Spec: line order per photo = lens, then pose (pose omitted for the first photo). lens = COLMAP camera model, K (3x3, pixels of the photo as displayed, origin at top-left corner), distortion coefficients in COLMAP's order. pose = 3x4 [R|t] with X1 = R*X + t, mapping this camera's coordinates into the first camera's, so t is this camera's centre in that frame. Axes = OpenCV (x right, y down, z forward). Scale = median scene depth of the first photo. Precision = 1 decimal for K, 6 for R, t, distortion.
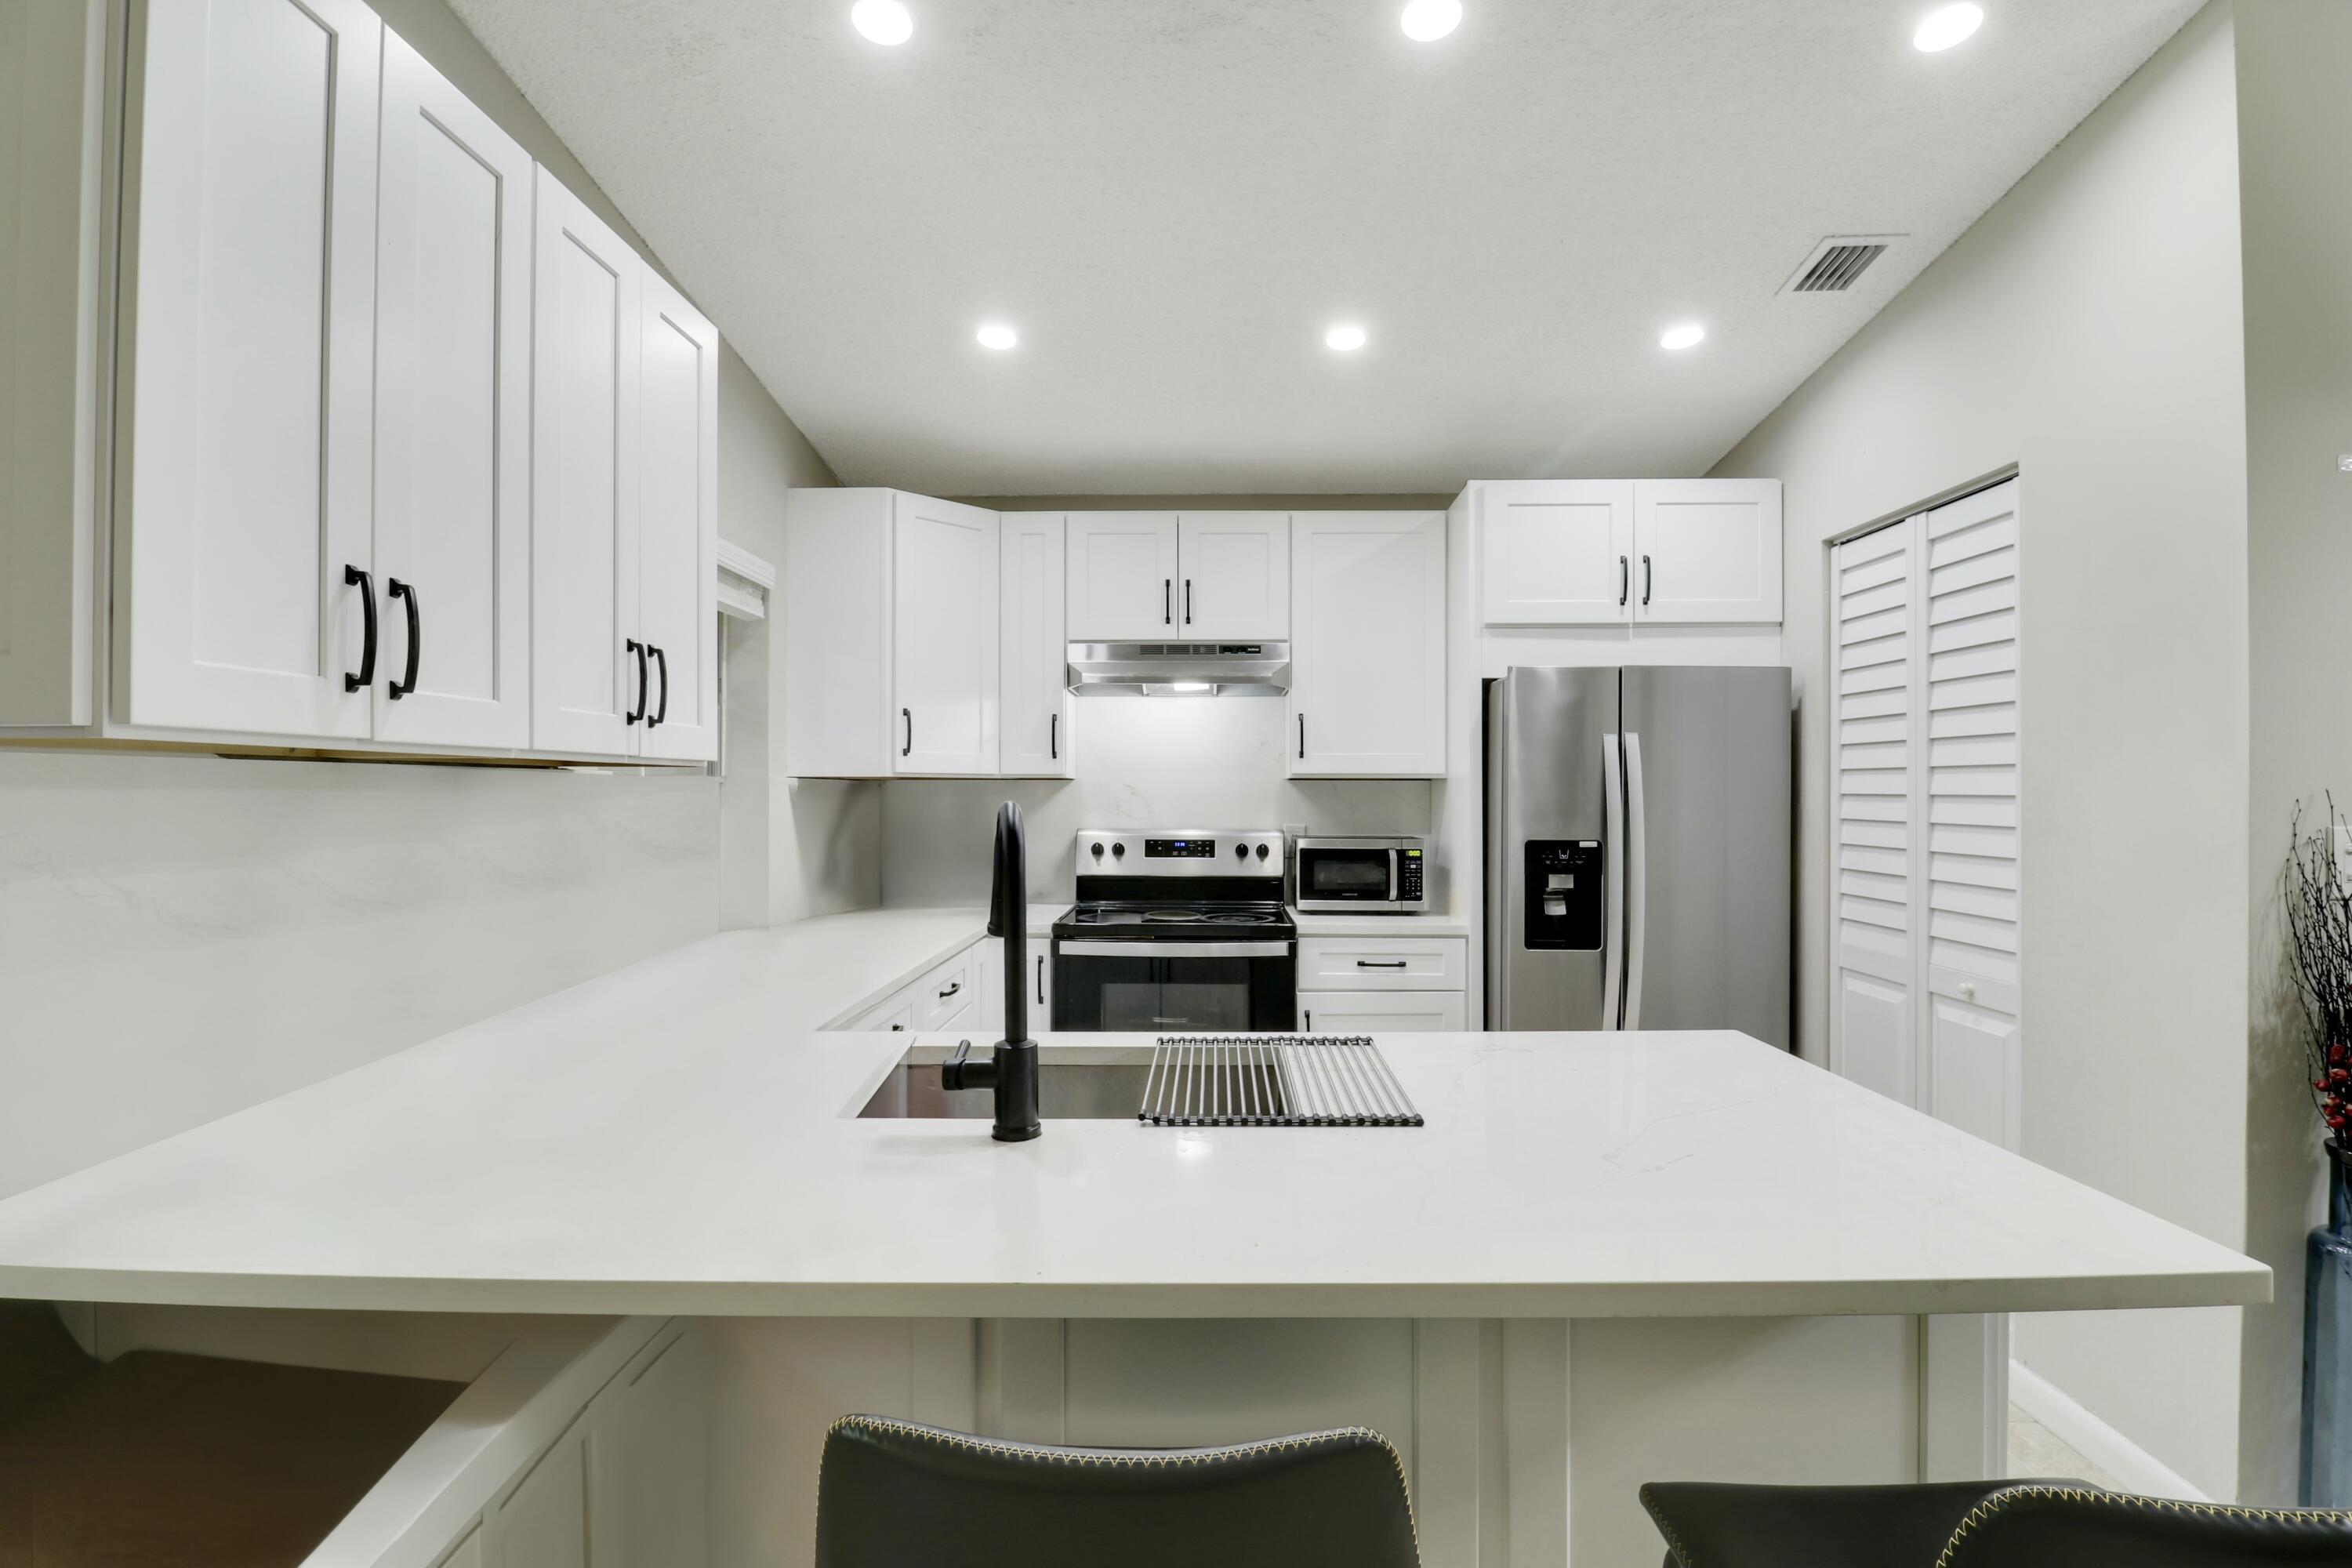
lens RADIAL K [[1082.2, 0, 1189.9], [0, 1082.2, 791.6], [0, 0, 1]] dist [0.000897, -0.012890]
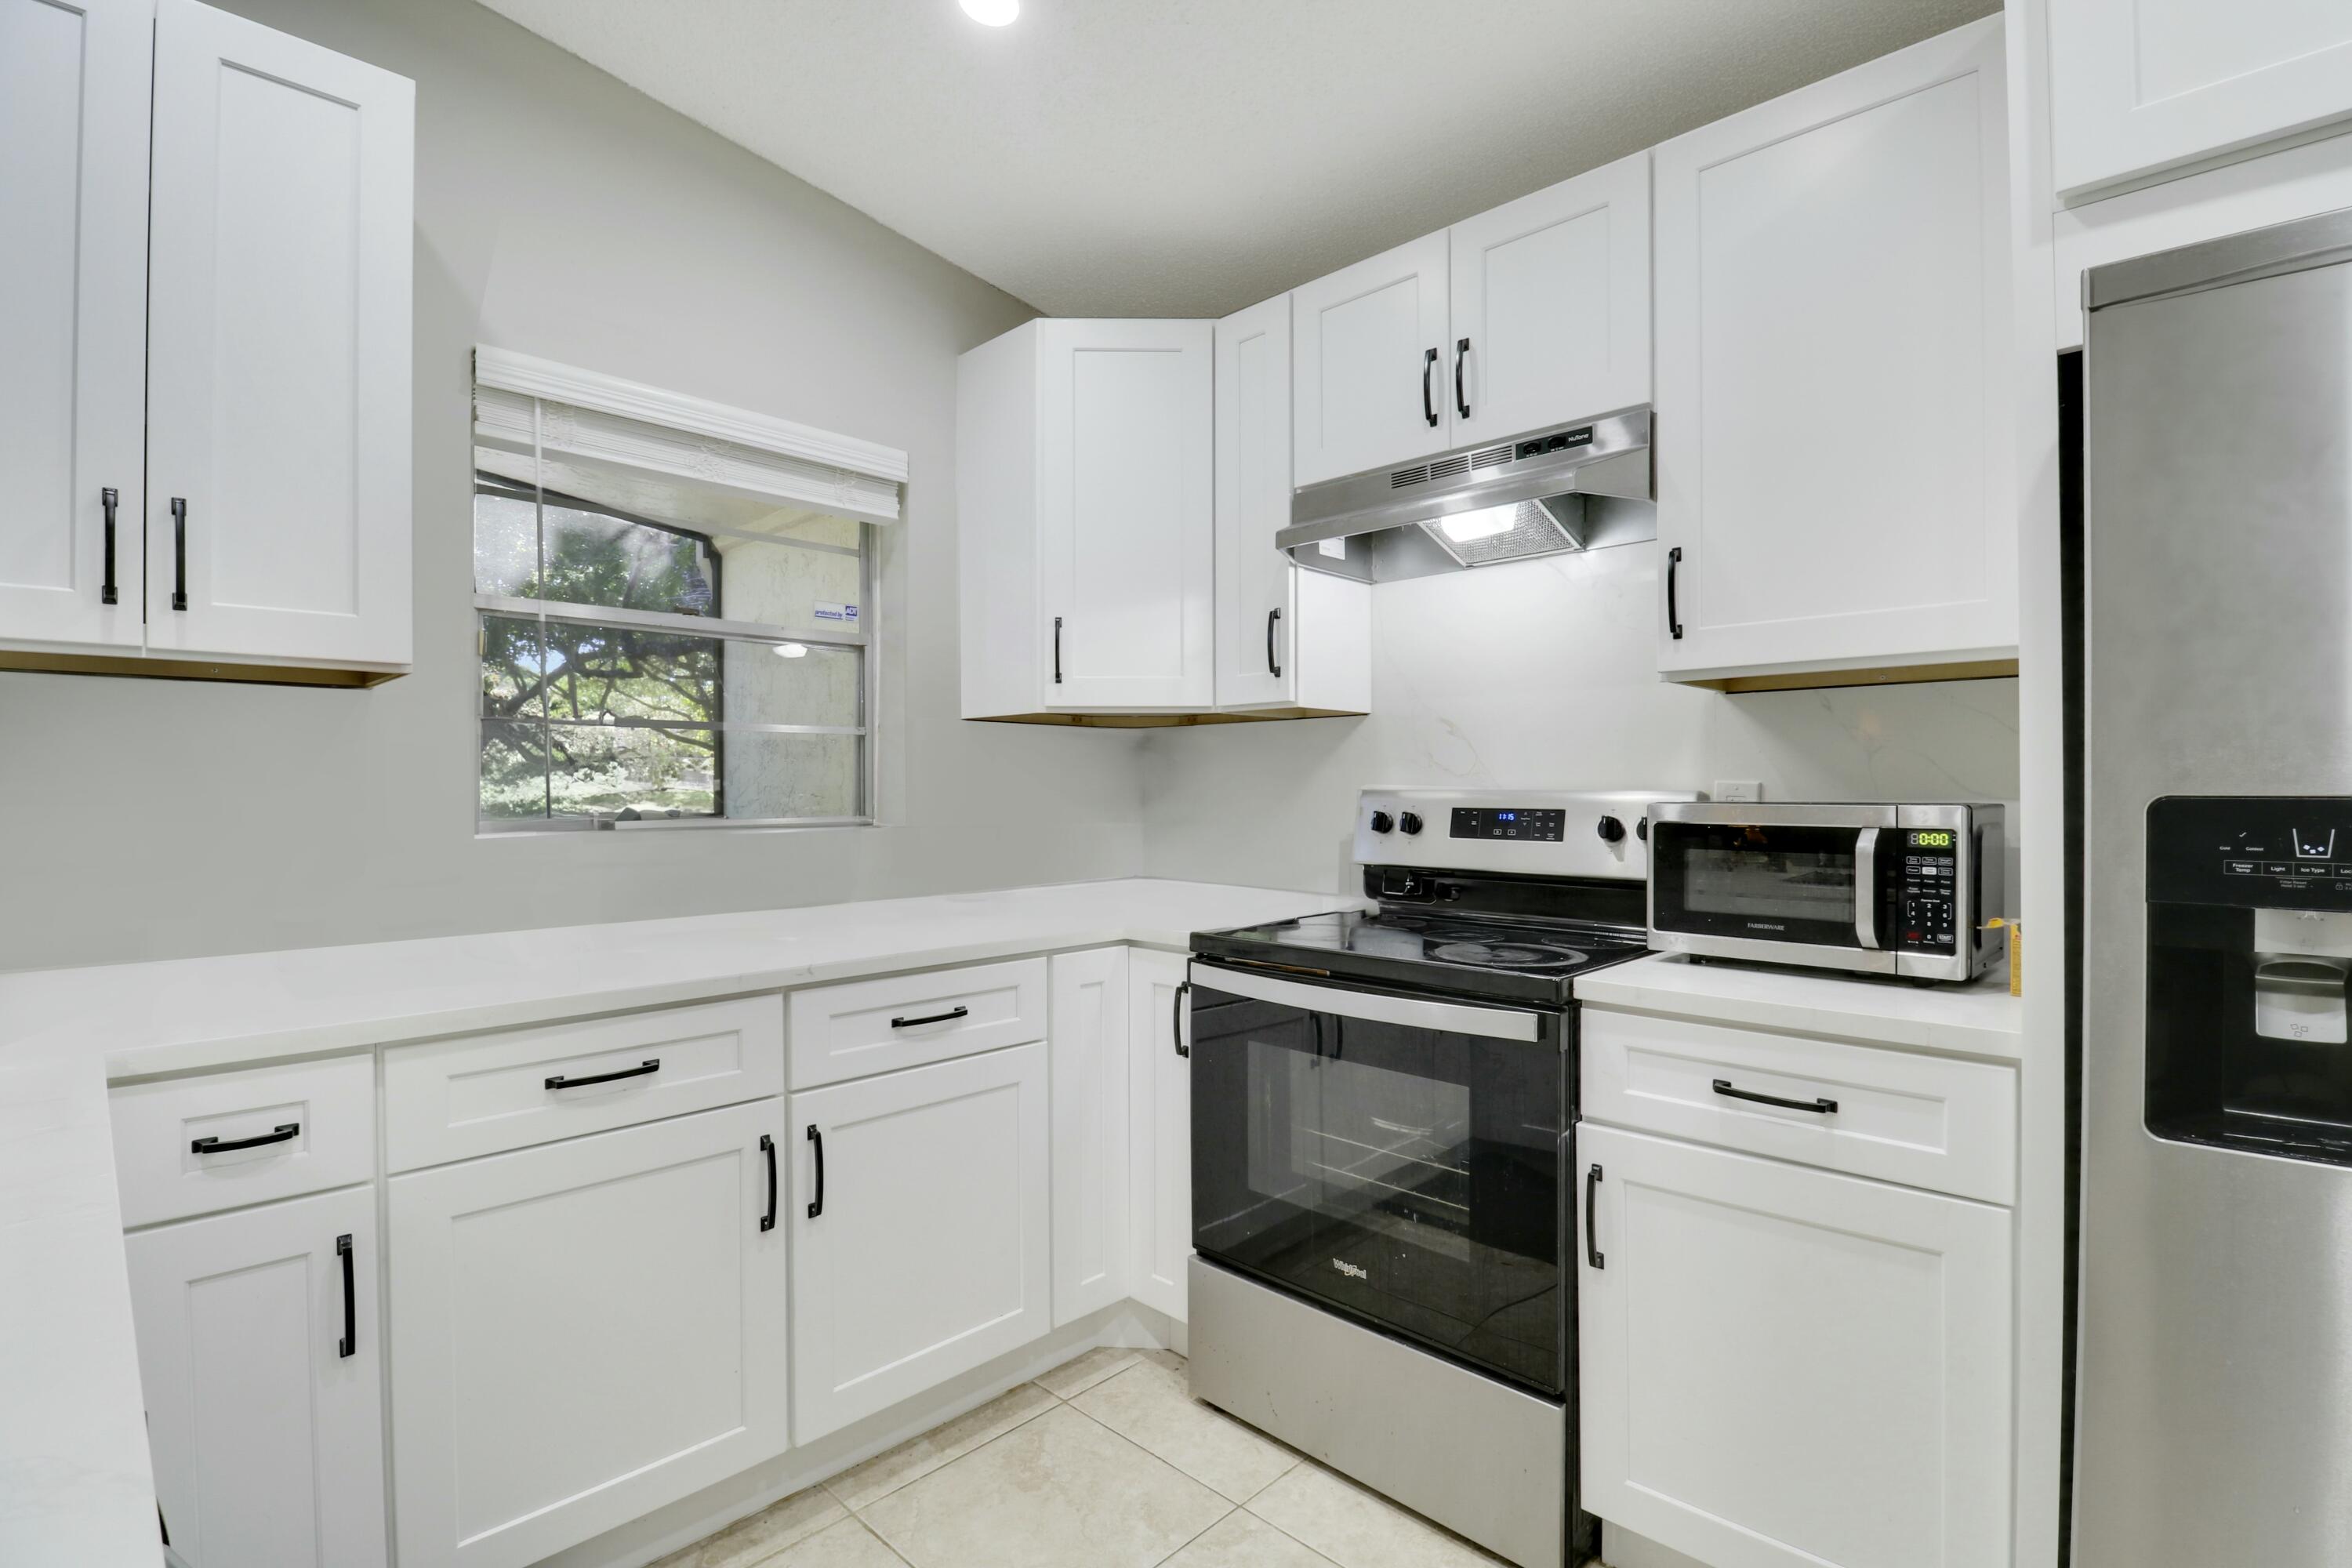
lens RADIAL K [[1082.2, 0, 1189.9], [0, 1082.2, 791.6], [0, 0, 1]] dist [0.000897, -0.012890]
pose [[0.736558, -0.001367, -0.676373, 0.292109], [0.004033, 0.999989, 0.002371, 0.038410], [0.676362, -0.004475, 0.736556, 0.529345]]
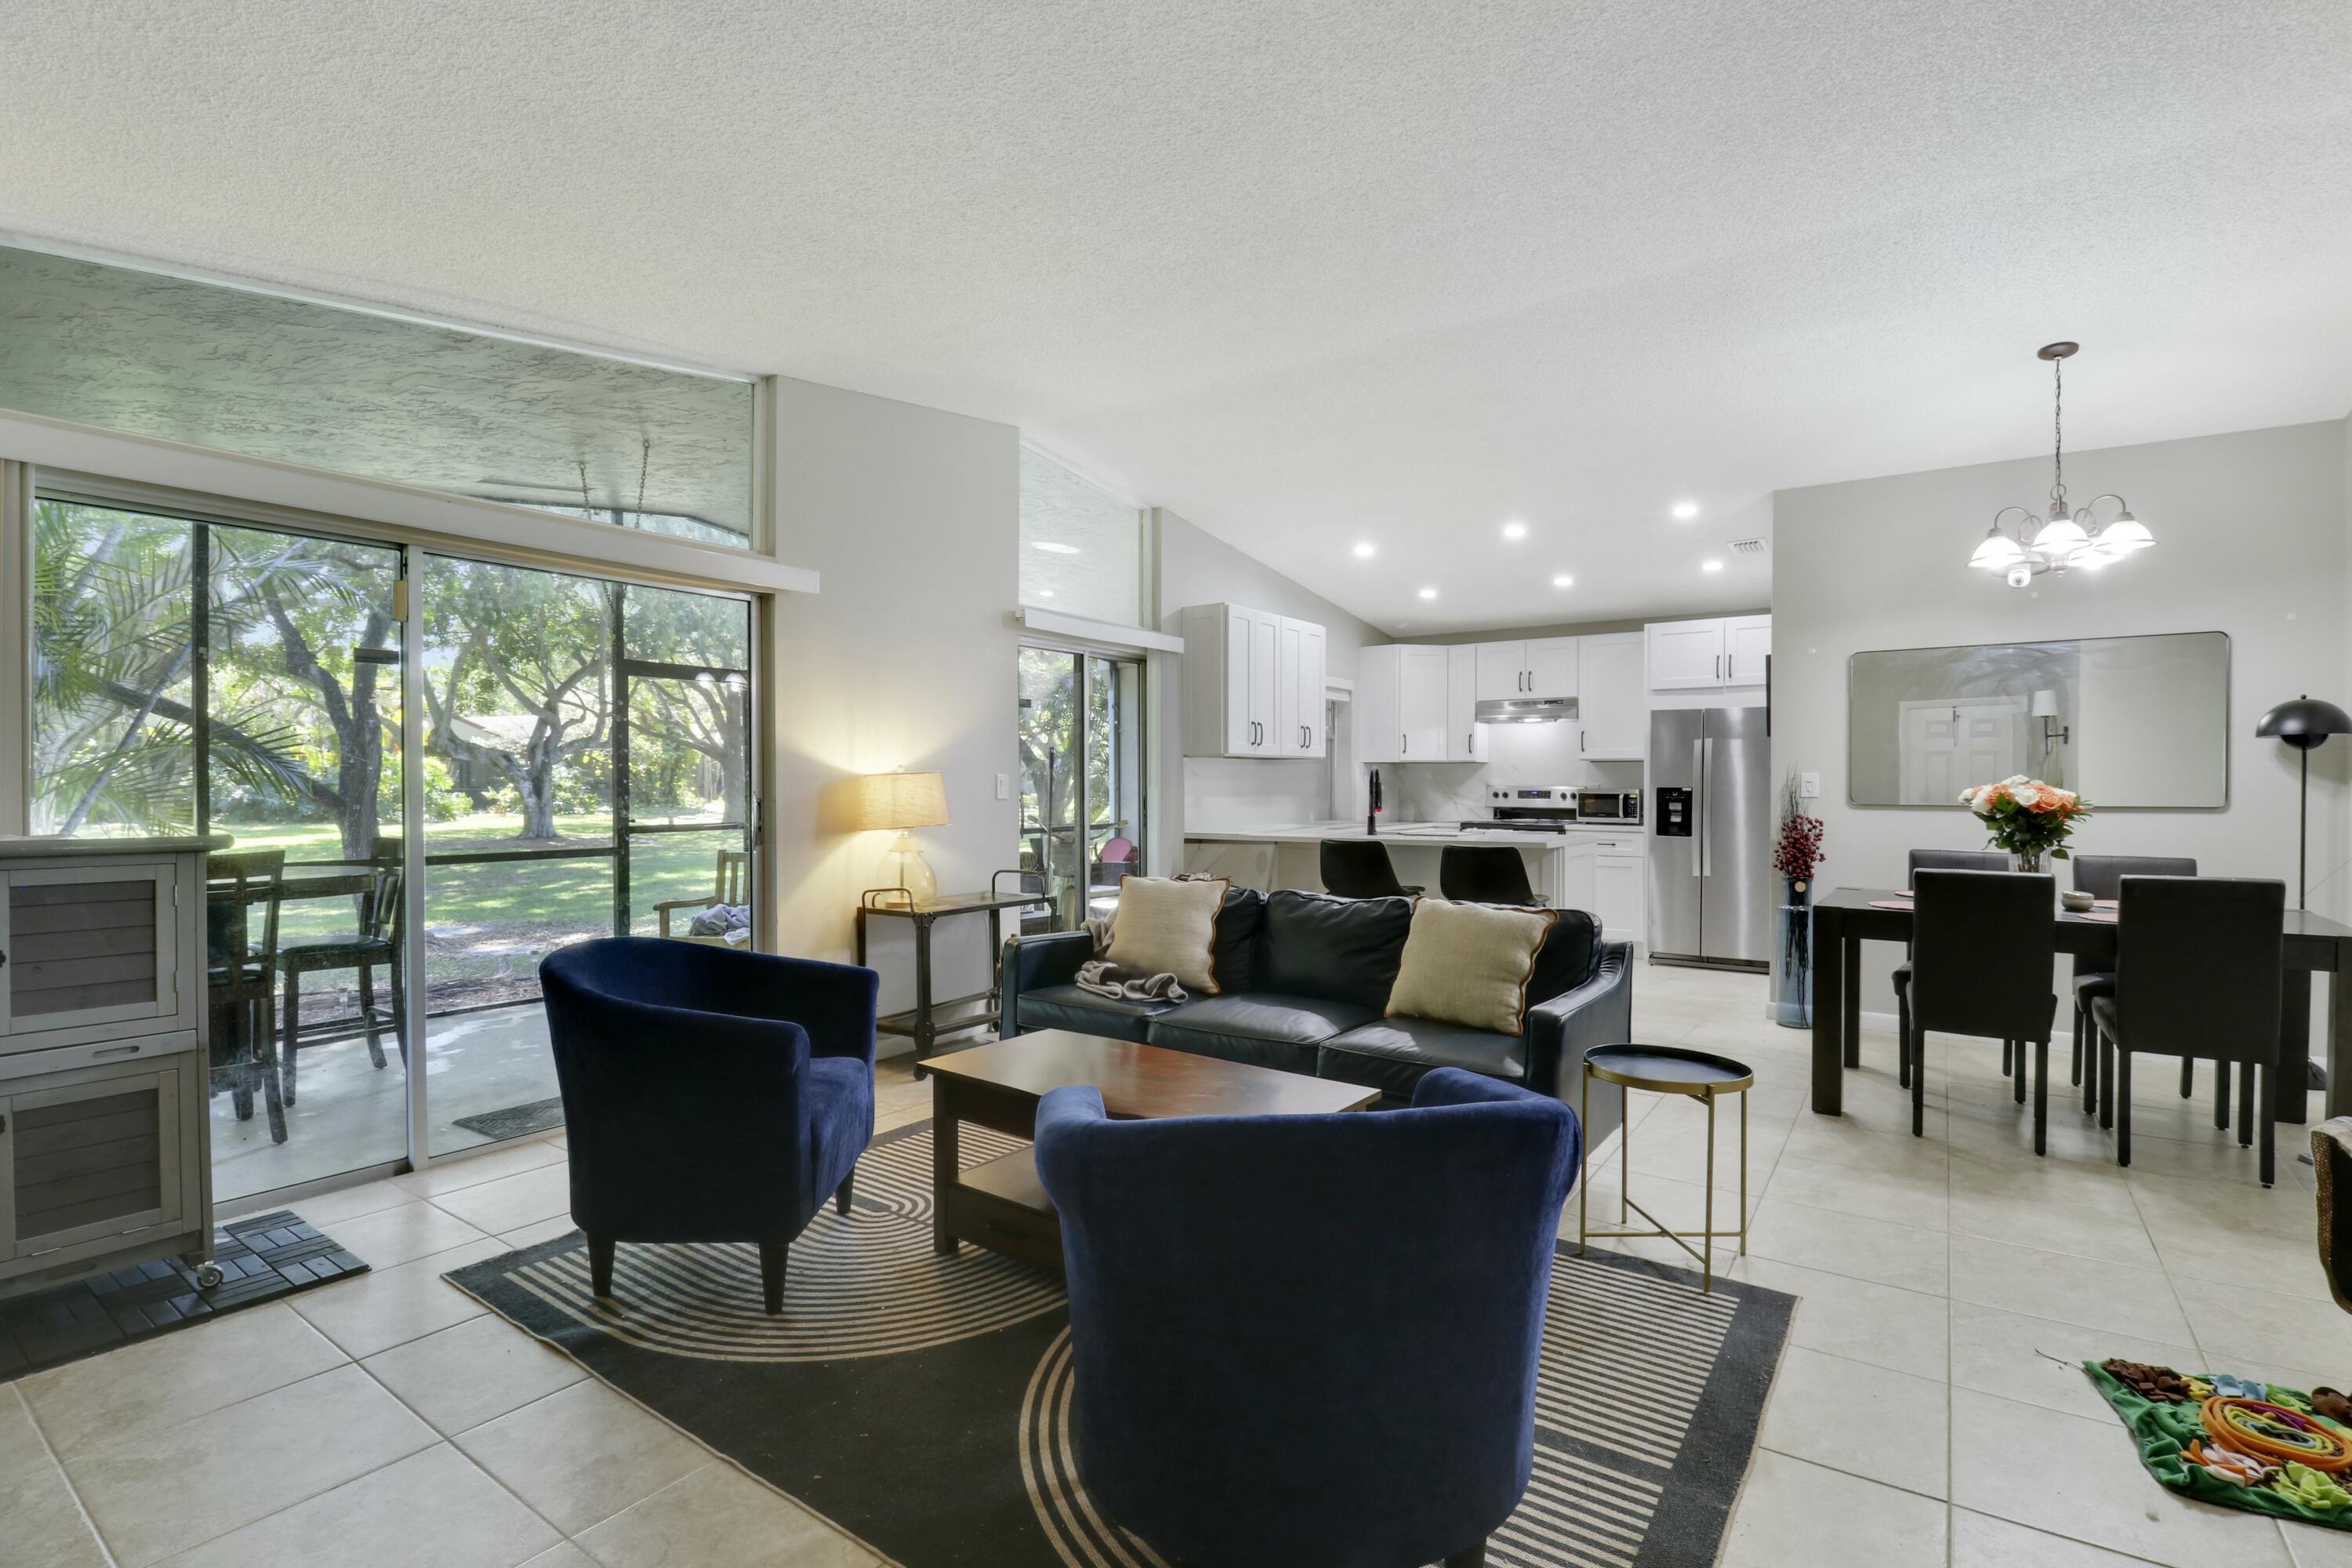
lens RADIAL K [[1084.2, 0, 1187.3], [0, 1084.2, 794.7], [0, 0, 1]] dist [0.002374, -0.014228]
pose [[0.830290, 0.007398, -0.557282, 0.699499], [0.000038, 0.999911, 0.013330, 0.027661], [0.557331, -0.011089, 0.830216, -1.313117]]
